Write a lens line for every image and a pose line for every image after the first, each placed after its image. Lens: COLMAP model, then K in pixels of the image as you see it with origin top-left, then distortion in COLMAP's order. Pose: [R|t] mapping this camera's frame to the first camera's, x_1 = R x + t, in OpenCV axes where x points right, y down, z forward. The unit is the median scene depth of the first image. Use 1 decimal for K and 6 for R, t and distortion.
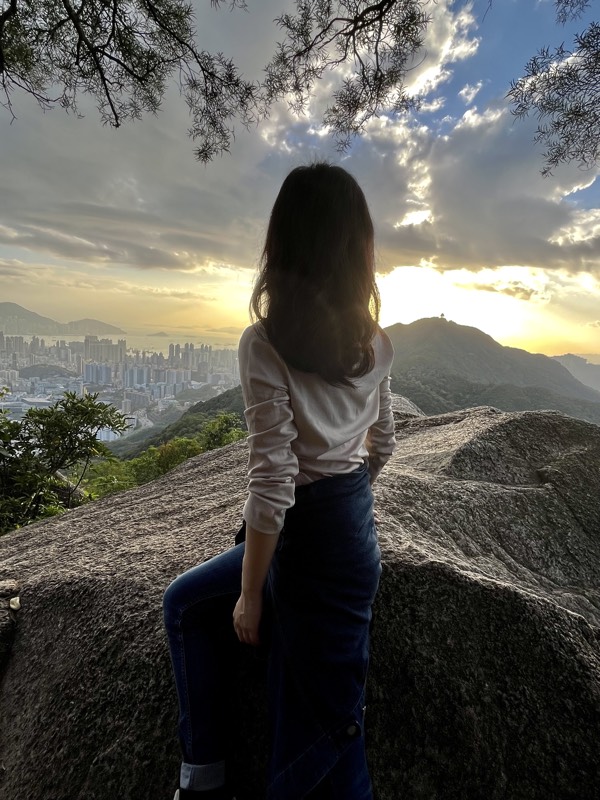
lens RADIAL K [[441.9, 0, 305.9], [0, 441.9, 392.8], [0, 0, 1]] dist [0.001976, 0.000987]
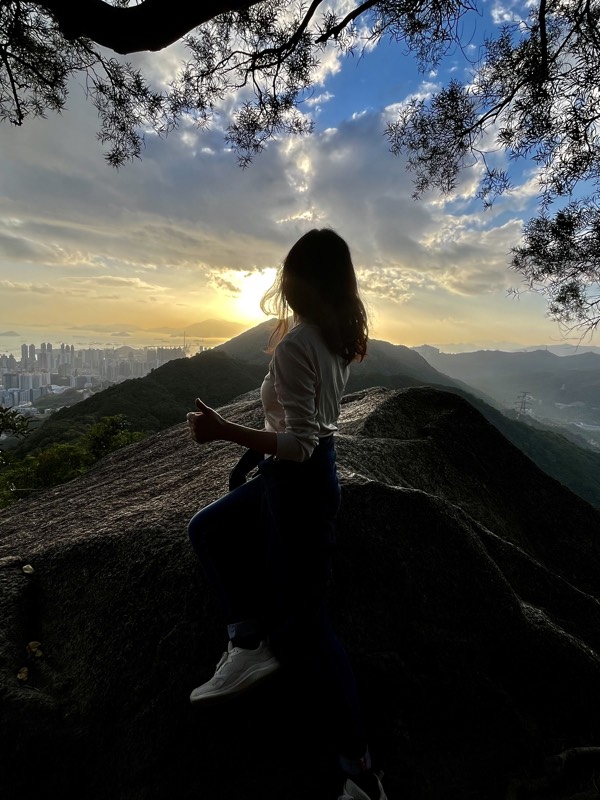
lens RADIAL K [[441.9, 0, 308.6], [0, 441.9, 395.6], [0, 0, 1]] dist [0.001976, 0.000987]
pose [[0.960503, -0.054134, 0.272954, -0.103277], [0.049960, 0.998504, 0.022226, 0.014955], [-0.273749, -0.007711, 0.961770, -0.125953]]
